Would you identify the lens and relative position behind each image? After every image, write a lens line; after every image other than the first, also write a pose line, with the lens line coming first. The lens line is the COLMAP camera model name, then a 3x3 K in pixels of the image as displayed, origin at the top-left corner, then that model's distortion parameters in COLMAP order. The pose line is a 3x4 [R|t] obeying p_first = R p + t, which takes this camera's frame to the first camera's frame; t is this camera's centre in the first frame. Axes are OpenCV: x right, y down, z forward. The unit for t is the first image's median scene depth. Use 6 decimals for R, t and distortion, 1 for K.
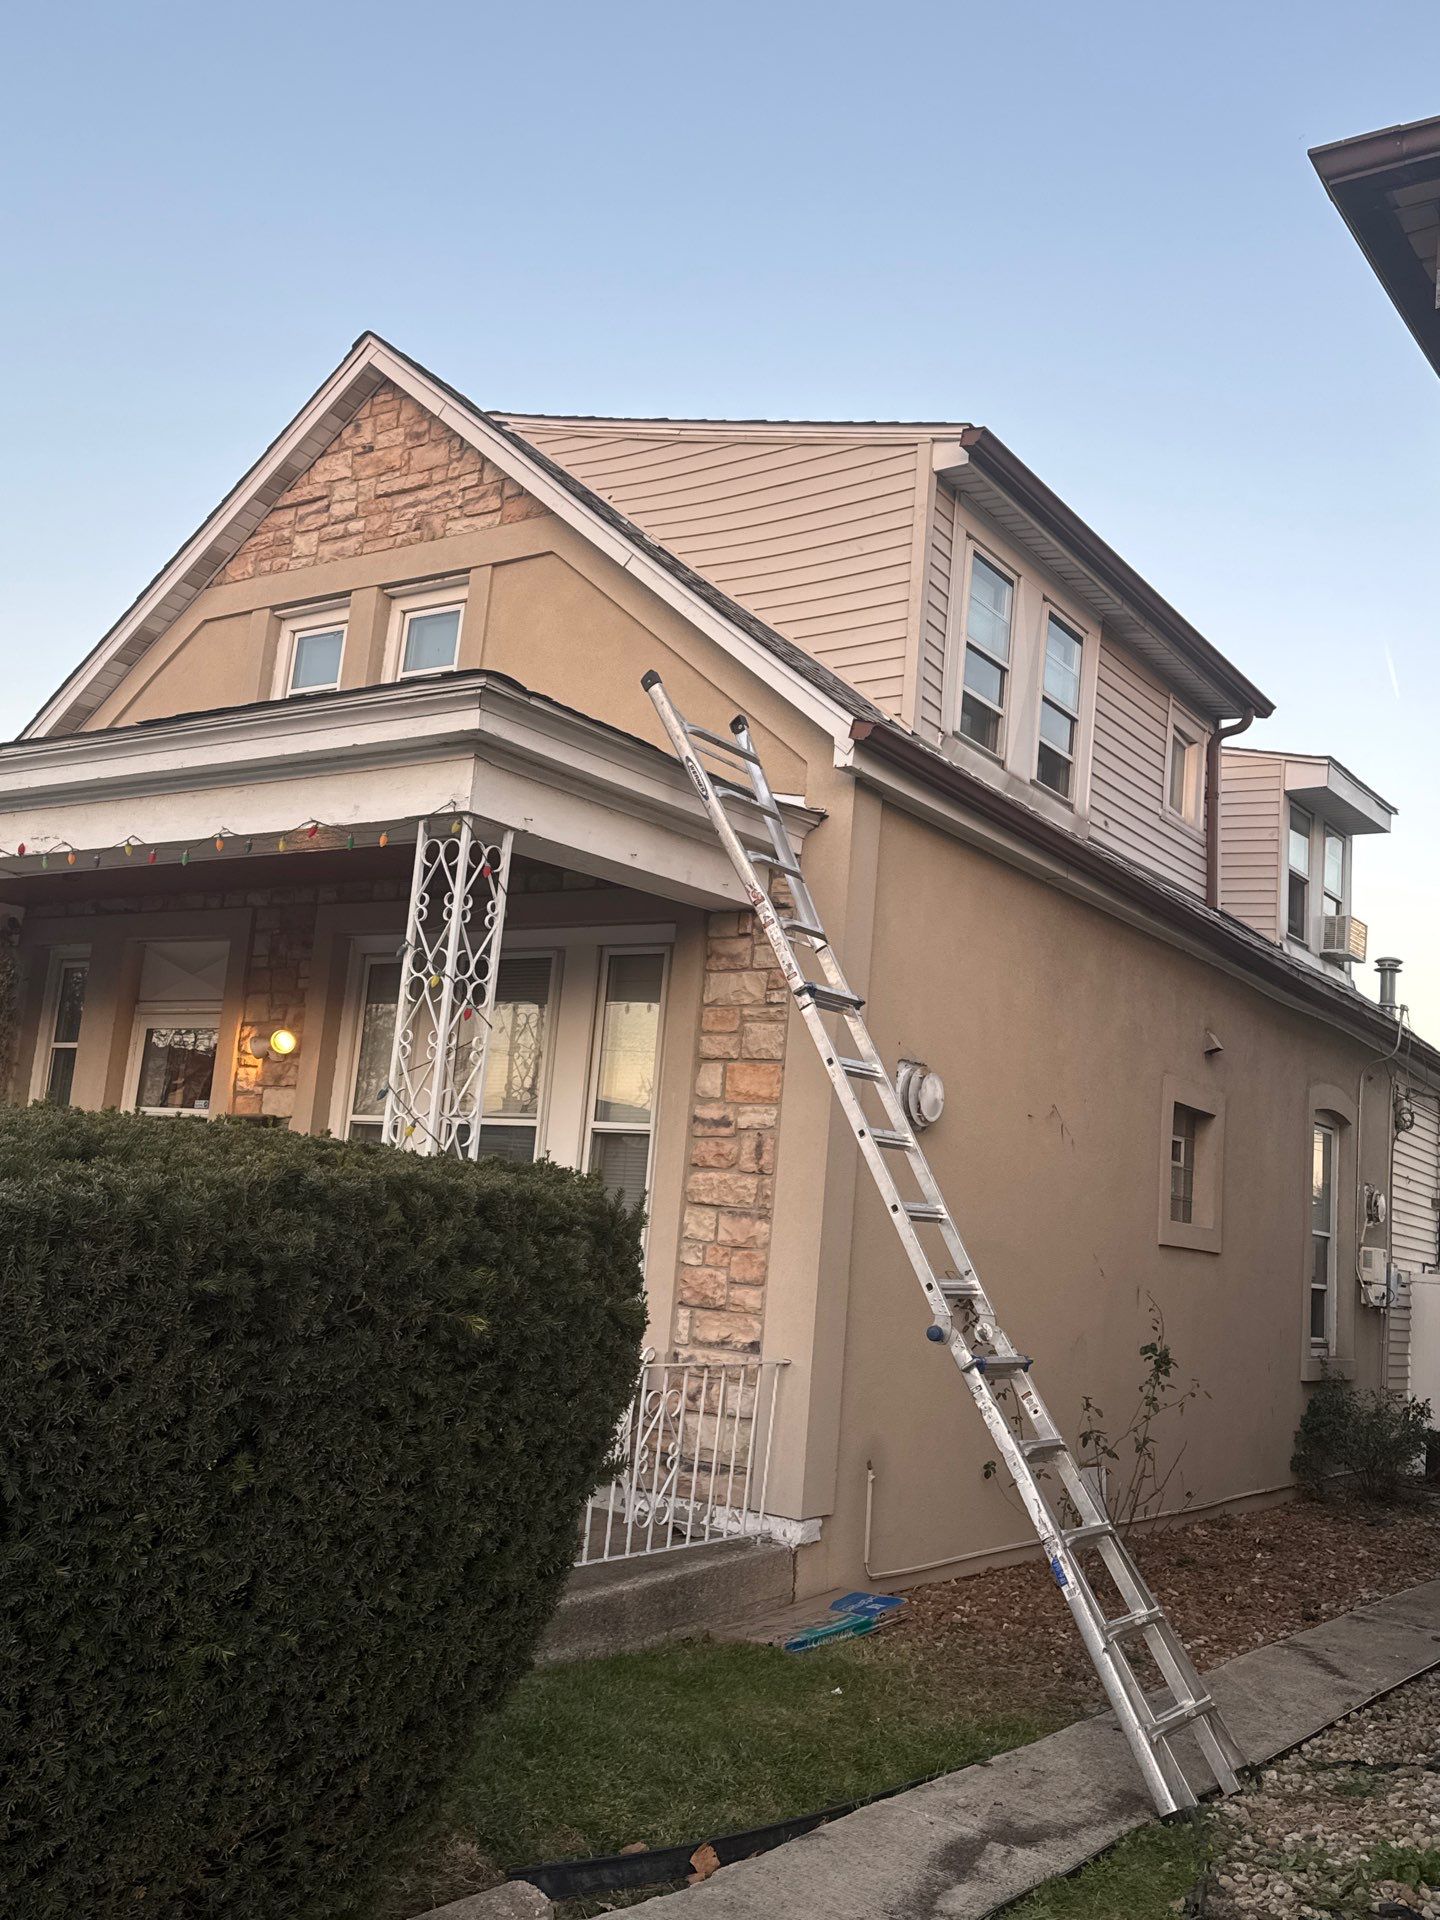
lens RADIAL K [[1730.5, 0, 736.6], [0, 1730.5, 970.9], [0, 0, 1]] dist [0.113411, -0.037605]
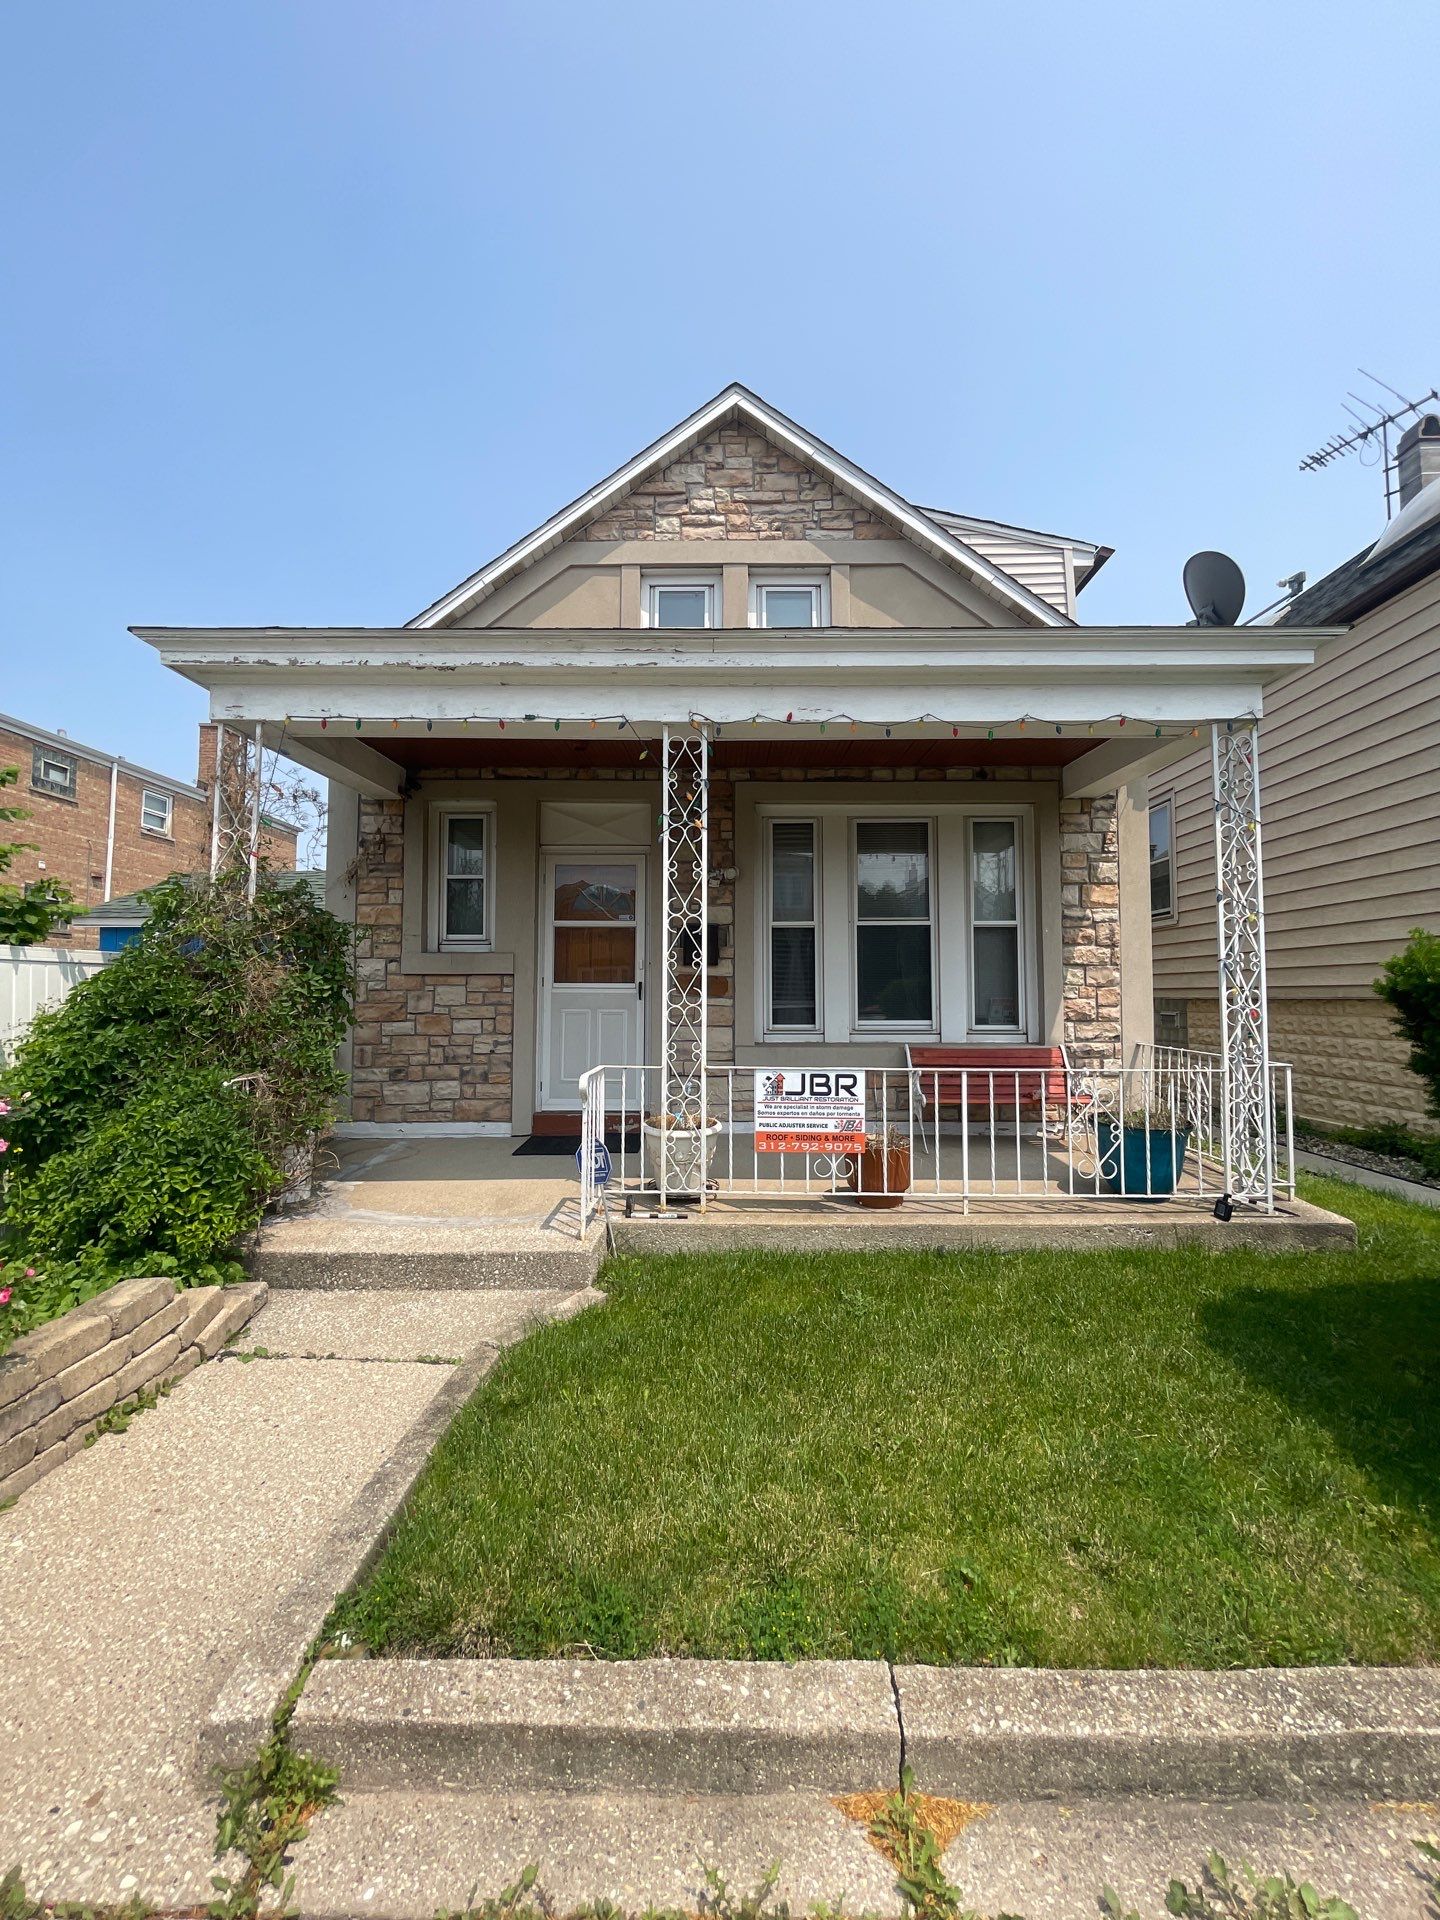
lens RADIAL K [[764.2, 0, 719.0], [0, 764.2, 952.0], [0, 0, 1]] dist [-0.005973, 0.000584]
pose [[0.828068, -0.056161, 0.557808, -0.757828], [-0.019251, 0.991535, 0.128407, 0.028027], [-0.560298, -0.117068, 0.819977, 0.559793]]
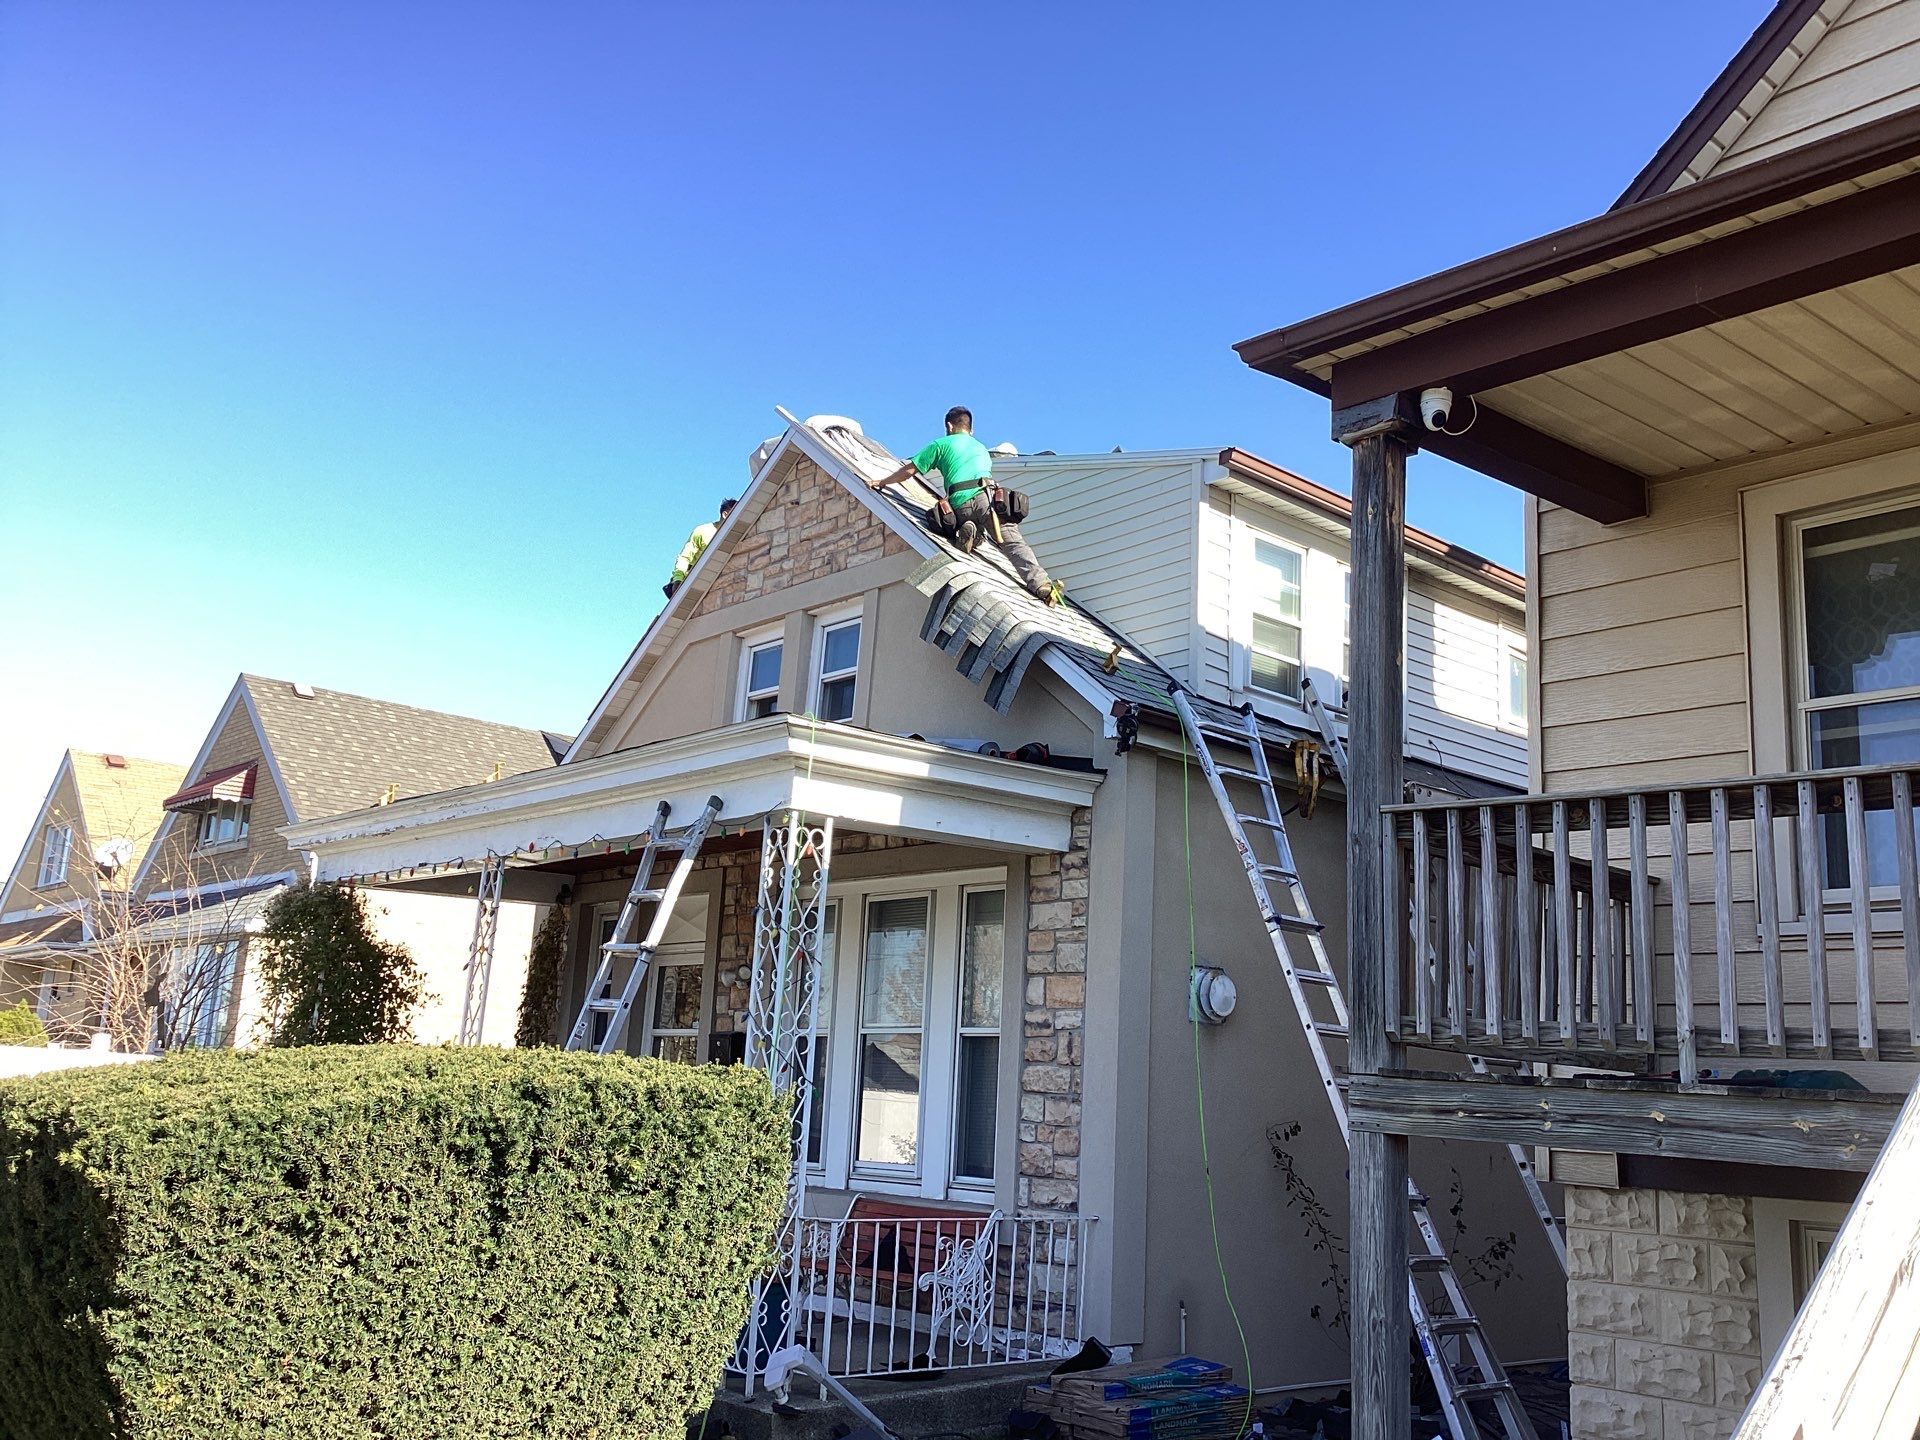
lens RADIAL K [[1730.5, 0, 954.5], [0, 1730.5, 717.5], [0, 0, 1]] dist [0.113411, -0.037605]
pose [[0.969715, -0.084675, -0.229091, 0.235020], [0.065041, 0.993637, -0.091950, -0.022413], [0.235420, 0.074265, 0.969052, -0.251387]]
